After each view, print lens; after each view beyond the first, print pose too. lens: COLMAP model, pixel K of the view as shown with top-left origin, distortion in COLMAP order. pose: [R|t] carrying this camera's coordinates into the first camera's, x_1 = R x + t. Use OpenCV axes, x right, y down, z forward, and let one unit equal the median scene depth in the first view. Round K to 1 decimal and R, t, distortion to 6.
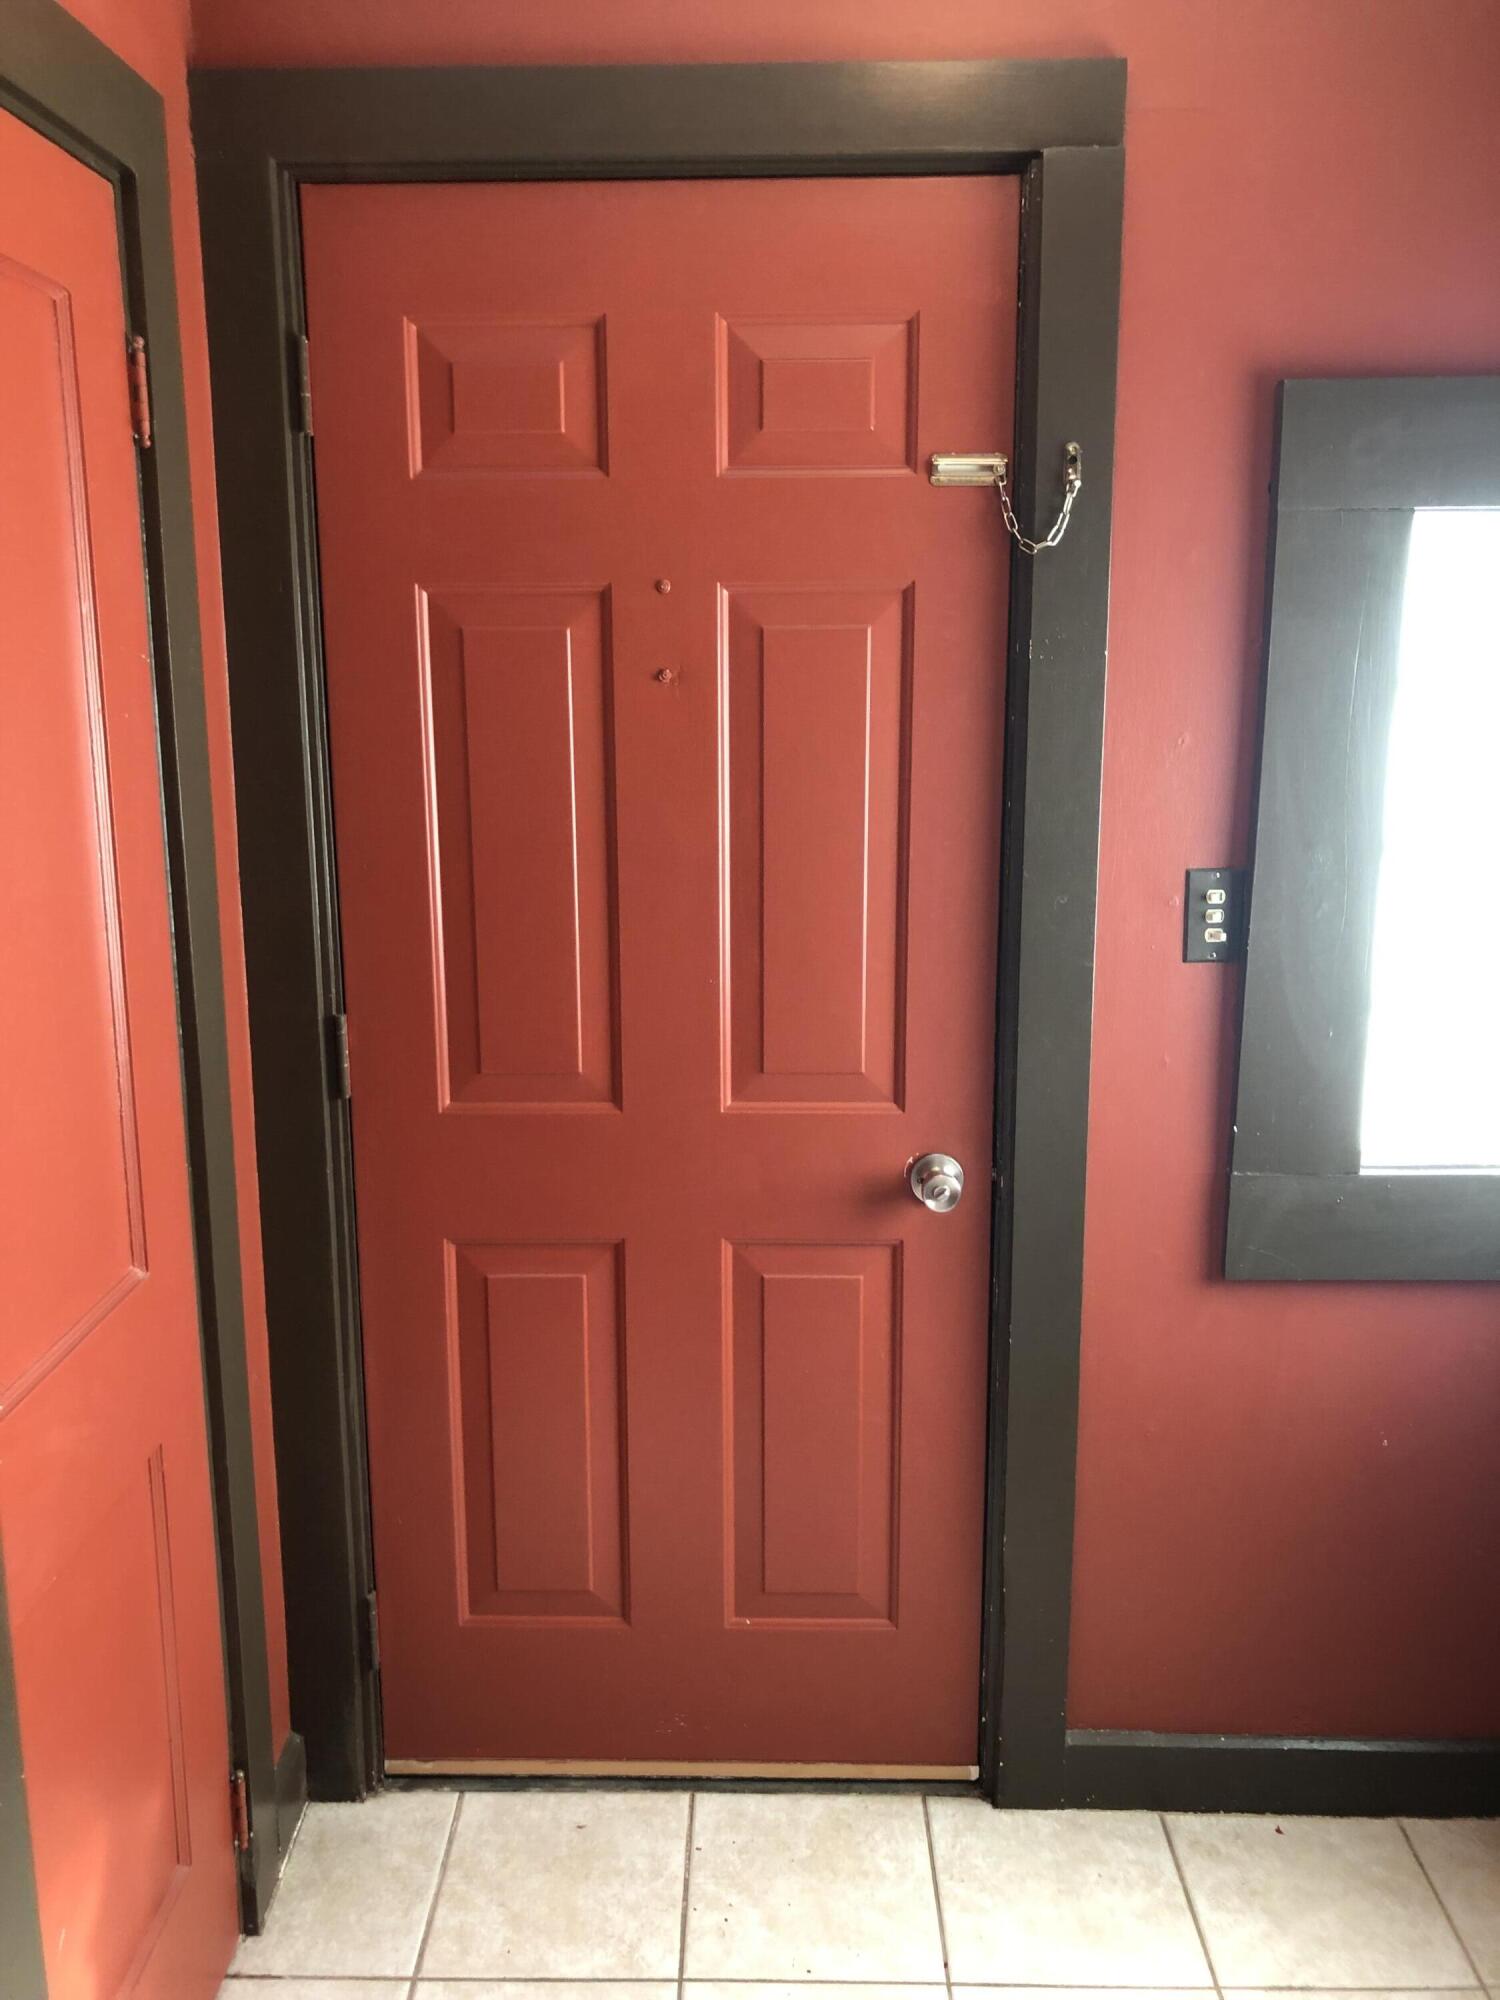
lens RADIAL K [[1688.3, 0, 751.1], [0, 1688.3, 995.5], [0, 0, 1]] dist [0.024594, -0.035937]
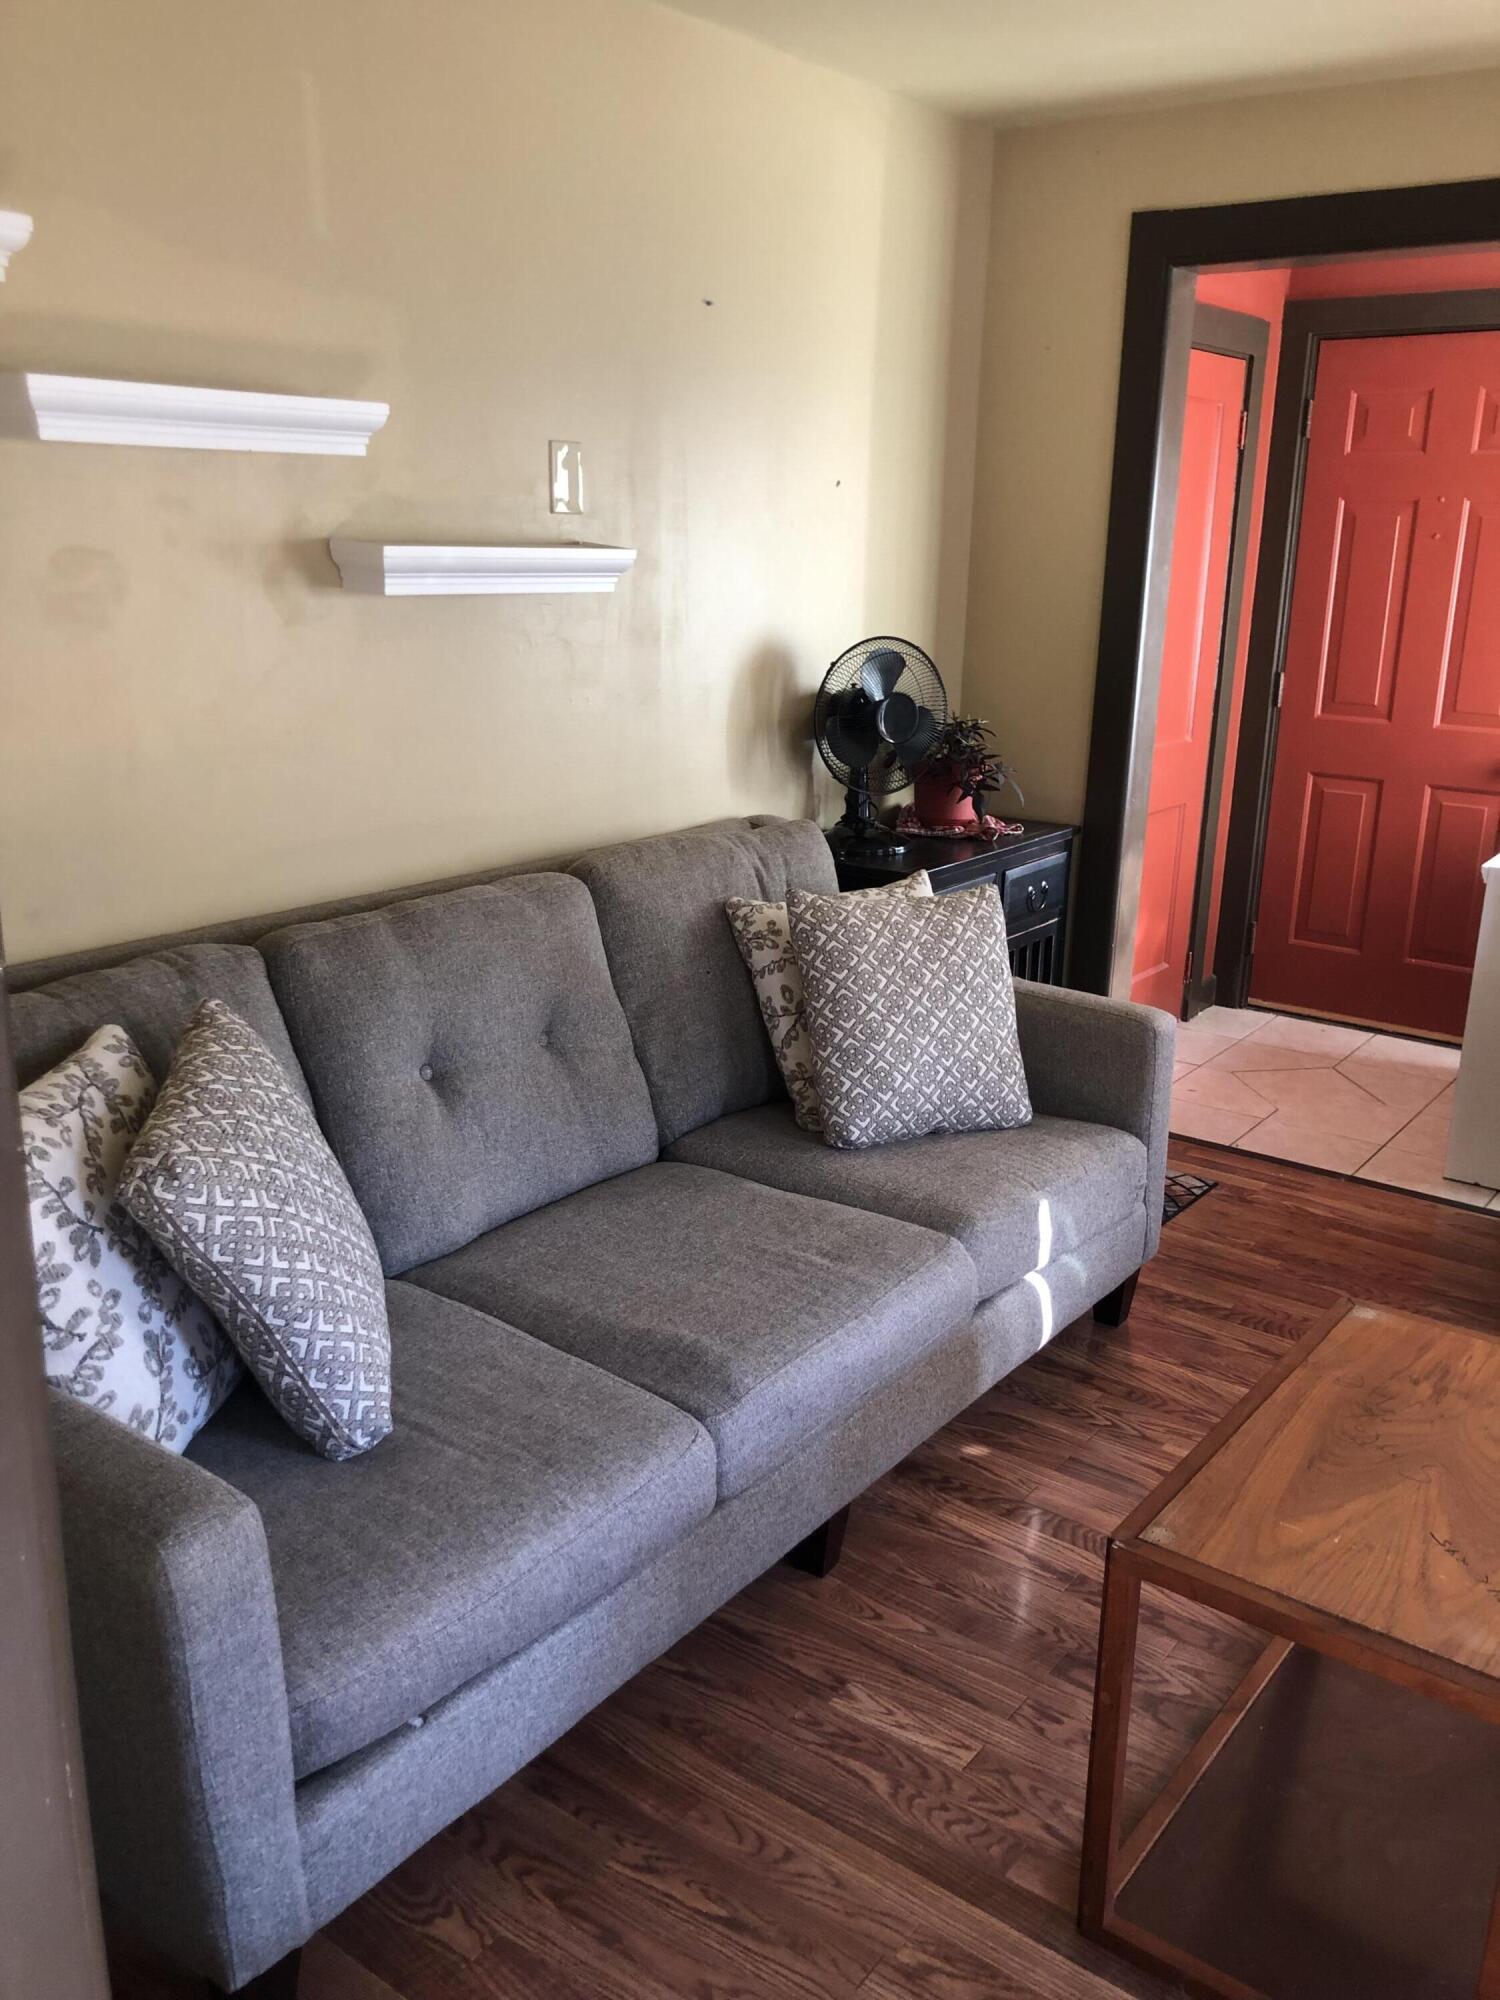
lens RADIAL K [[1688.3, 0, 762.0], [0, 1688.3, 1003.9], [0, 0, 1]] dist [0.024594, -0.035937]
pose [[0.815471, 0.184997, -0.548436, 0.620826], [-0.142974, 0.982565, 0.118848, 0.320500], [0.560861, -0.018504, 0.827703, -1.578621]]
